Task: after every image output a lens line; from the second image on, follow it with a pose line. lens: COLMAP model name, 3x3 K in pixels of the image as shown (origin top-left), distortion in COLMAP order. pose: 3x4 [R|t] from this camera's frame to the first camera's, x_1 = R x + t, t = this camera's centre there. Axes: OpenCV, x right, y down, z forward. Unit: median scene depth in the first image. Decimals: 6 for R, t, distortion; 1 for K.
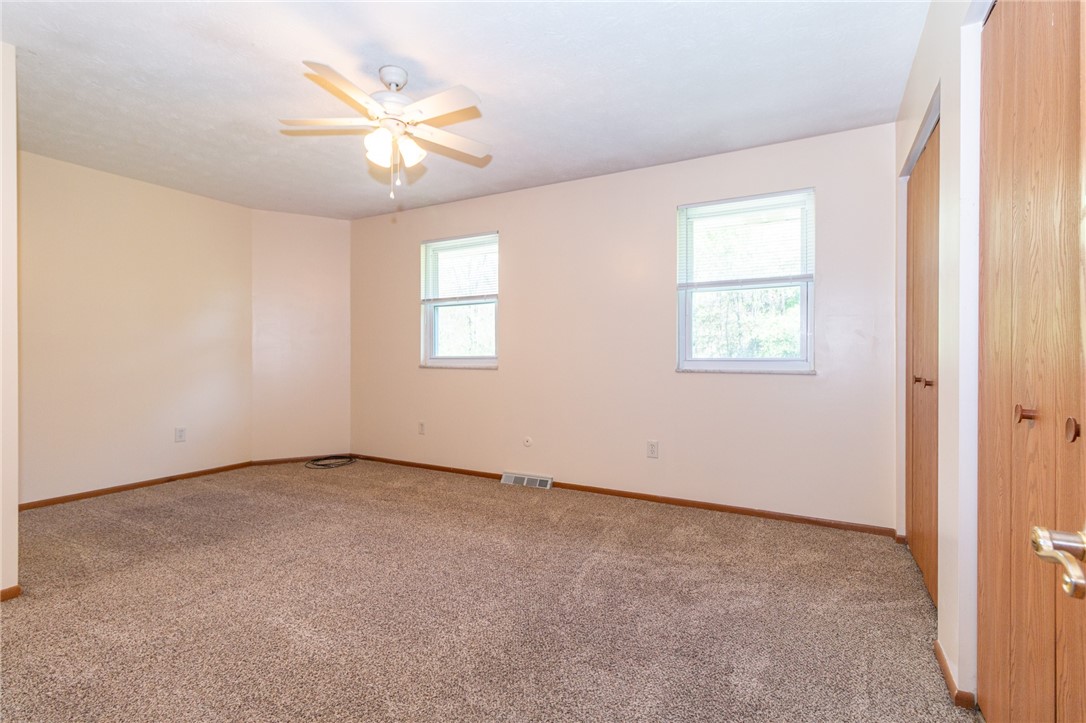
lens RADIAL K [[508.0, 0, 546.1], [0, 508.0, 354.0], [0, 0, 1]] dist [0.002503, 0.001435]
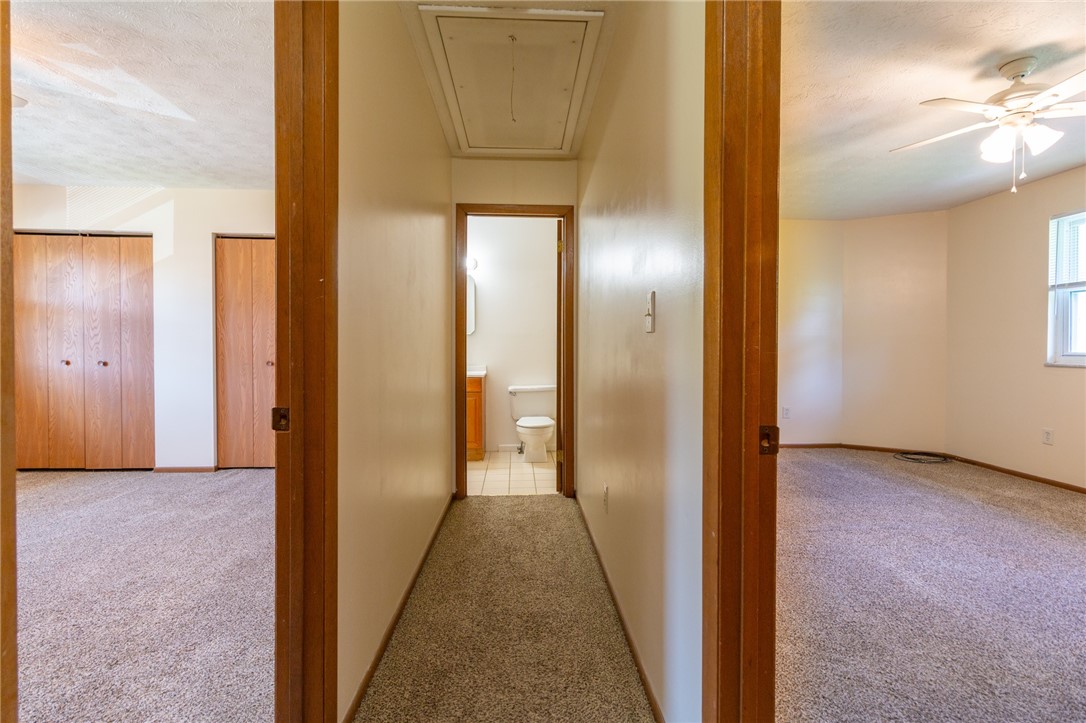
lens RADIAL K [[508.0, 0, 546.1], [0, 508.0, 354.0], [0, 0, 1]] dist [0.002503, 0.001435]
pose [[0.529285, 0.012891, -0.848346, 0.053757], [-0.004033, 0.999912, 0.012677, -0.001195], [0.848435, -0.003289, 0.529290, -0.262682]]
